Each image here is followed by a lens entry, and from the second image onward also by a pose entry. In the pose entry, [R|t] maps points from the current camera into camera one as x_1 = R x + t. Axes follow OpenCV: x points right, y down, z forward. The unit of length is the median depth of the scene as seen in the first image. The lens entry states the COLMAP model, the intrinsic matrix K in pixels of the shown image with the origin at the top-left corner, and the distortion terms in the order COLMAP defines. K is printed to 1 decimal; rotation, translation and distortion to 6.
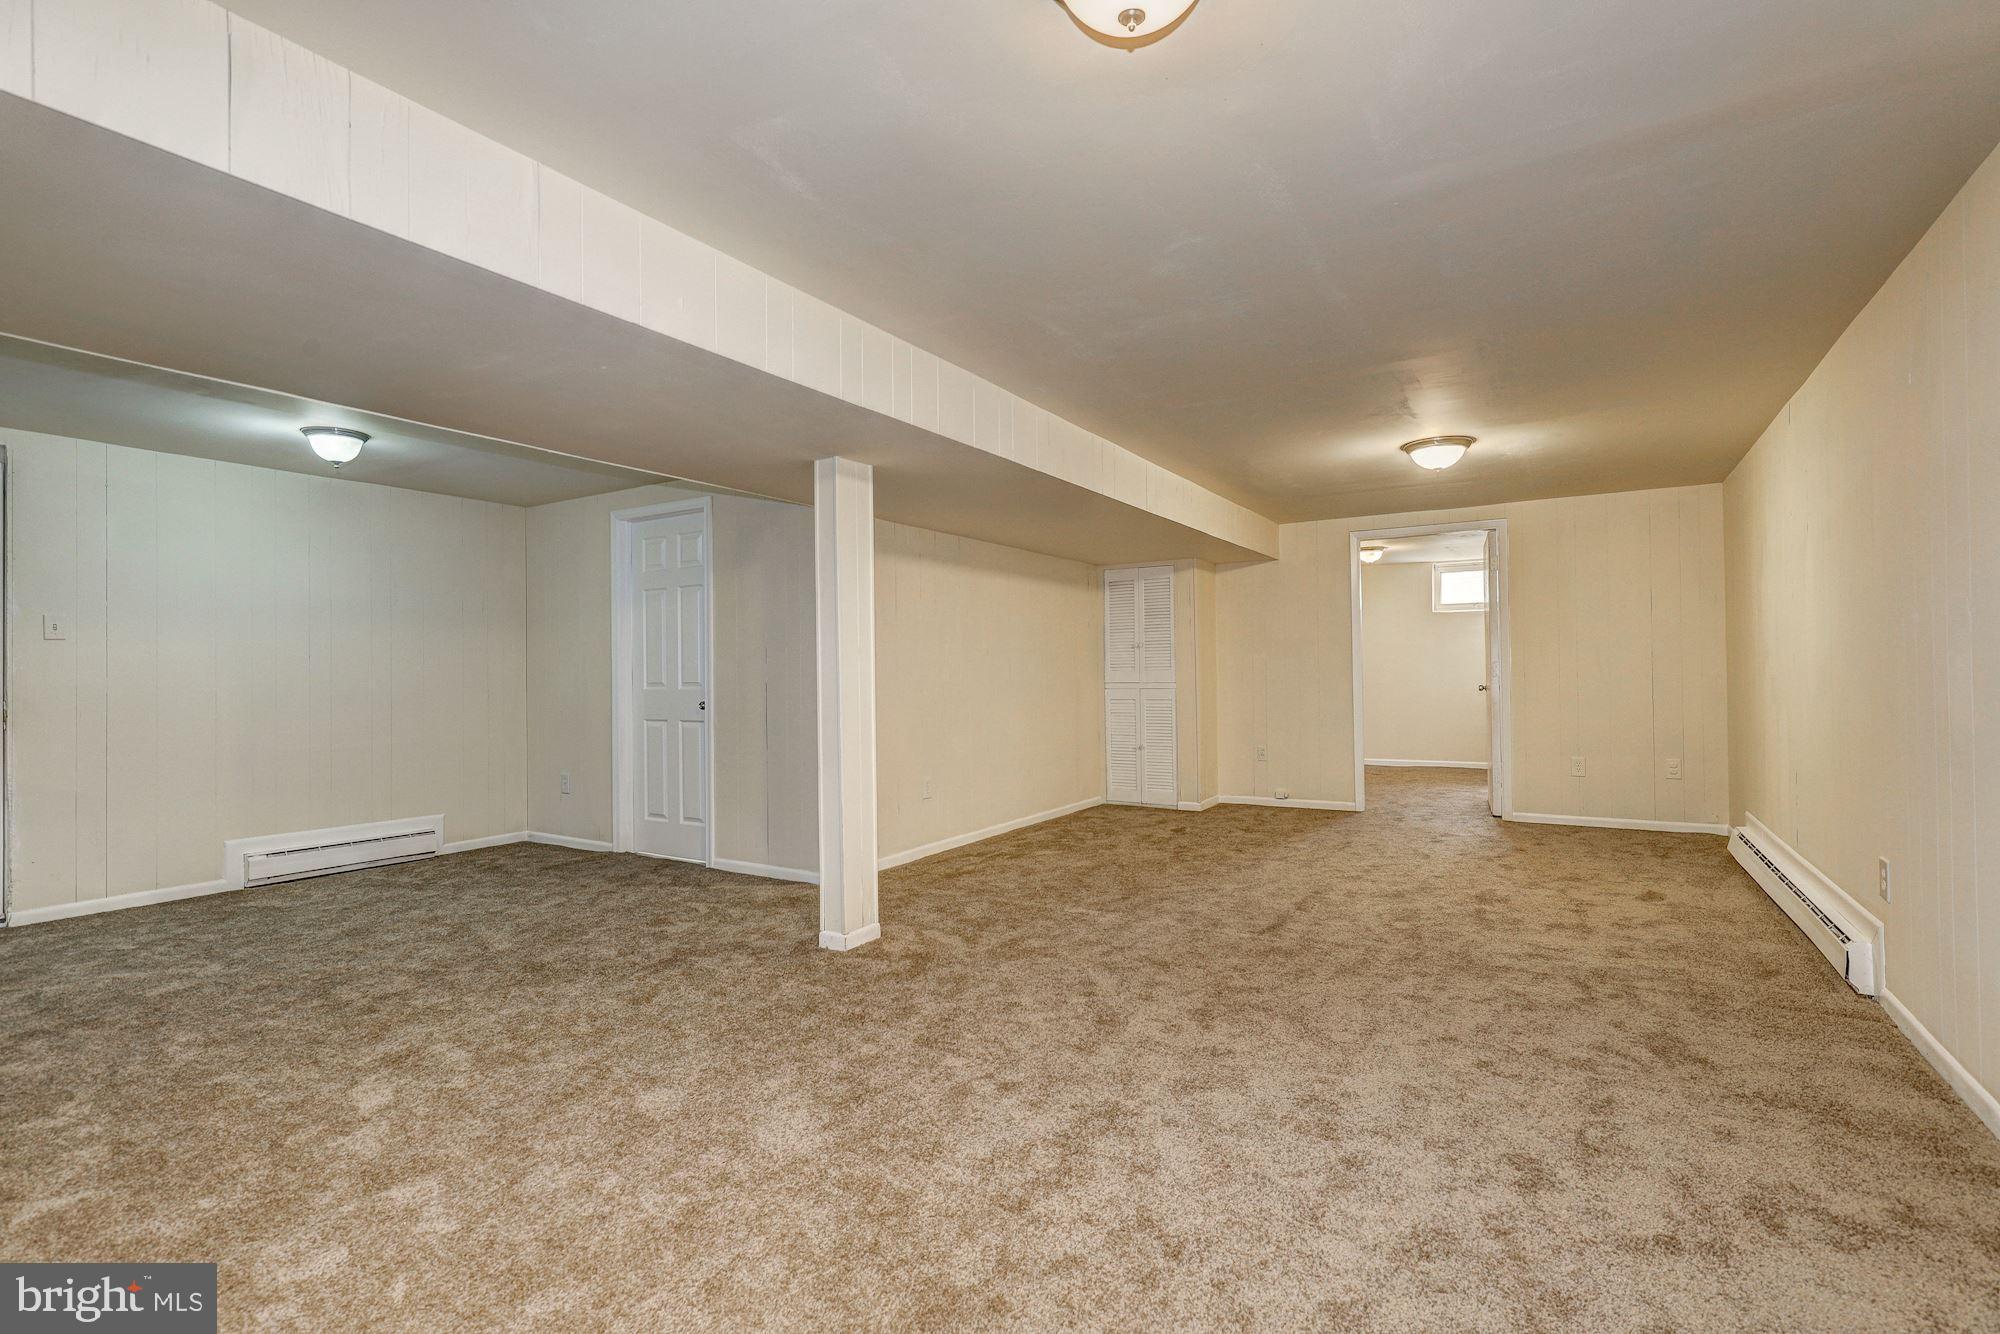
lens RADIAL K [[900.2, 0, 1000.0], [0, 900.2, 667.0], [0, 0, 1]] dist [0.003686, 0.000228]
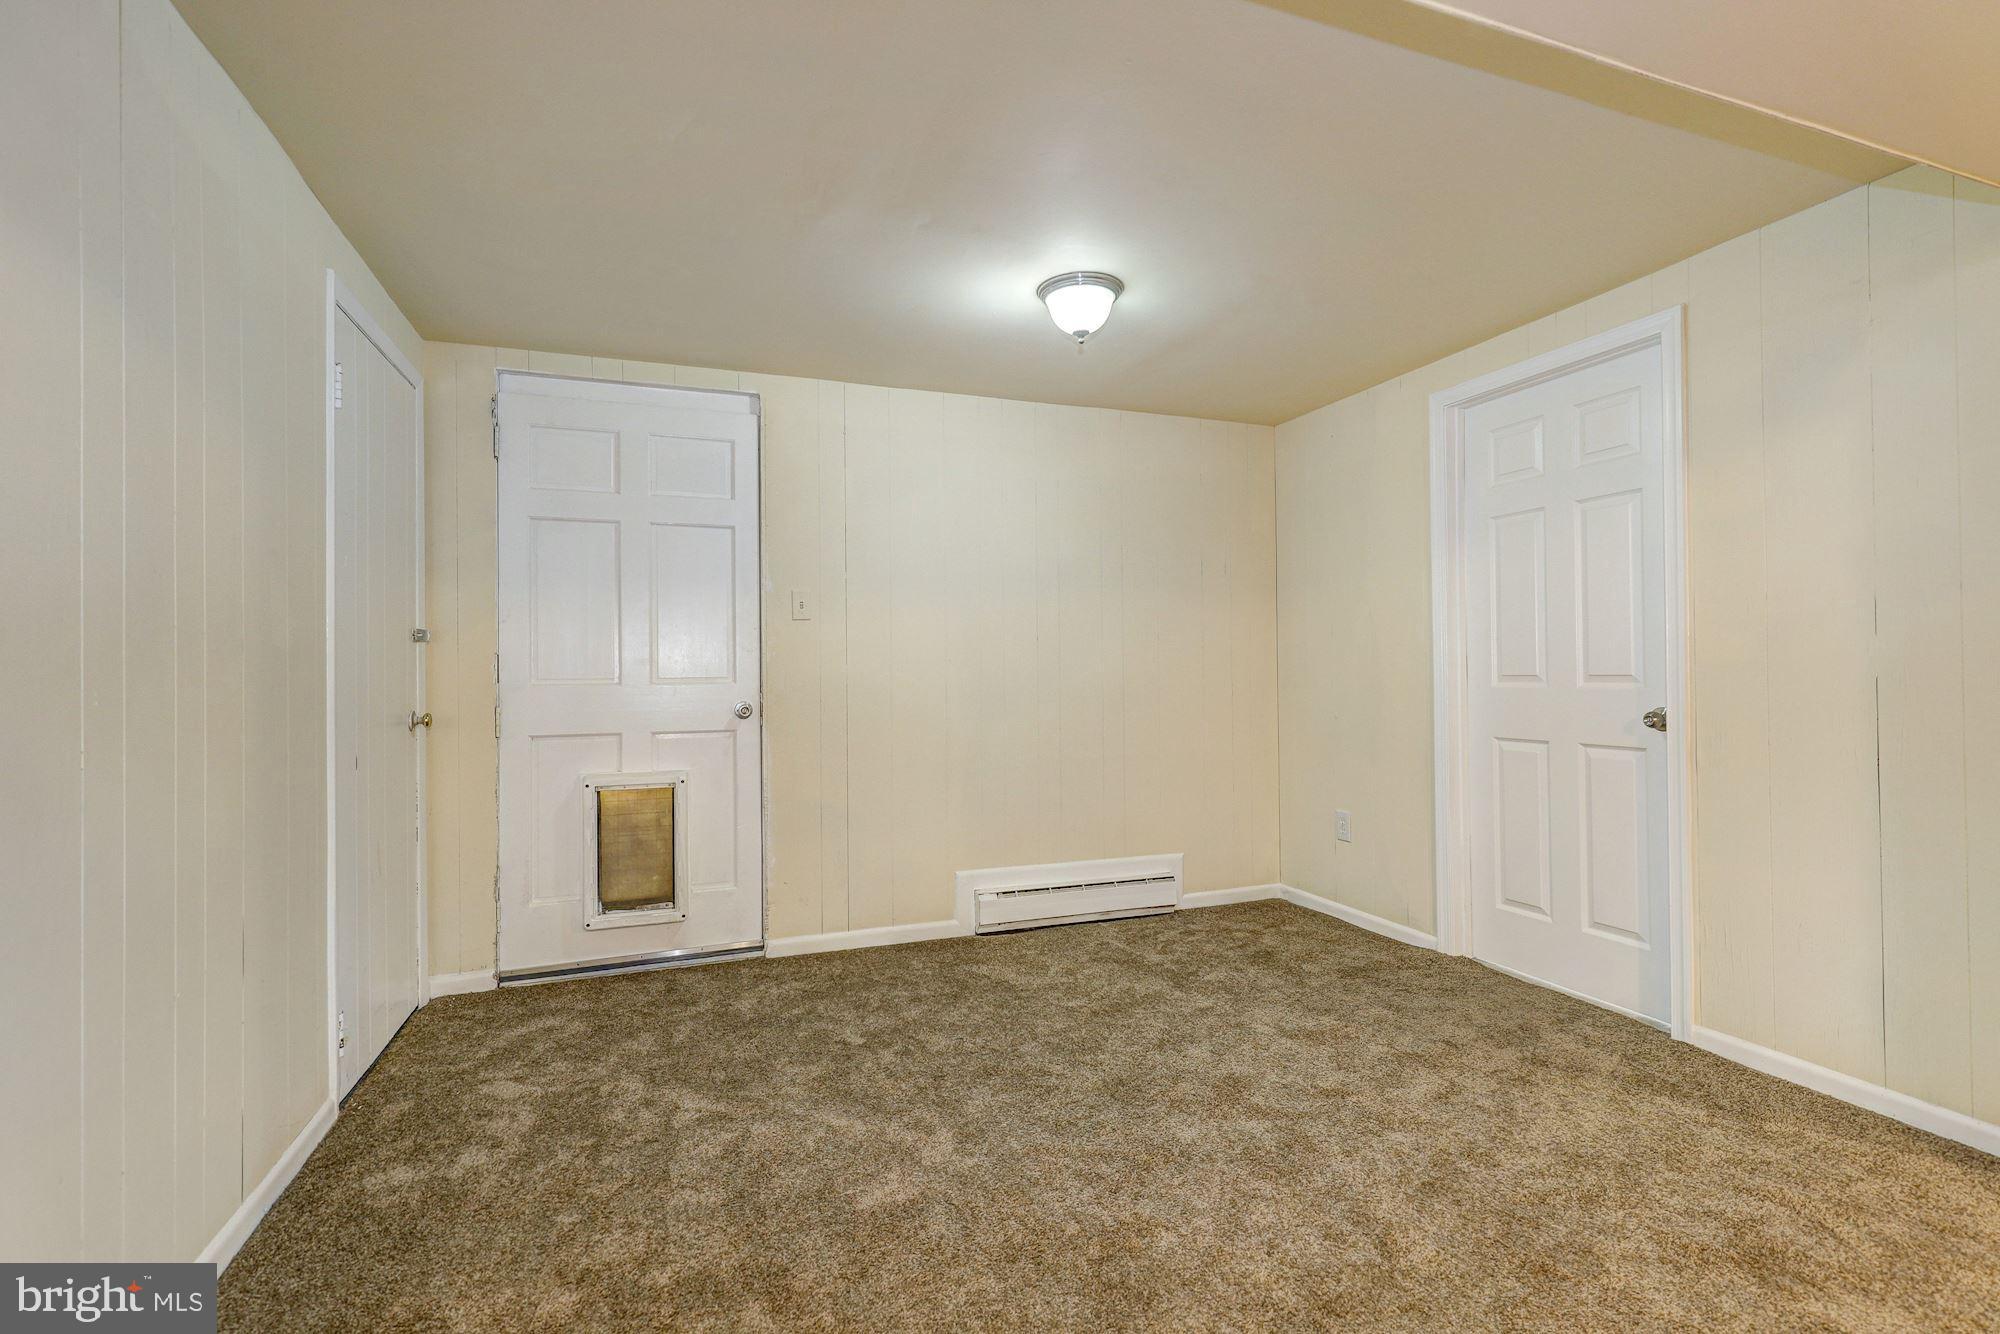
lens RADIAL K [[900.2, 0, 1000.0], [0, 900.2, 667.0], [0, 0, 1]] dist [0.003686, 0.000228]
pose [[0.790069, 0.001841, -0.613015, -0.345782], [0.005475, 0.999934, 0.010059, 0.005684], [0.612993, -0.011304, 0.790007, 0.403573]]
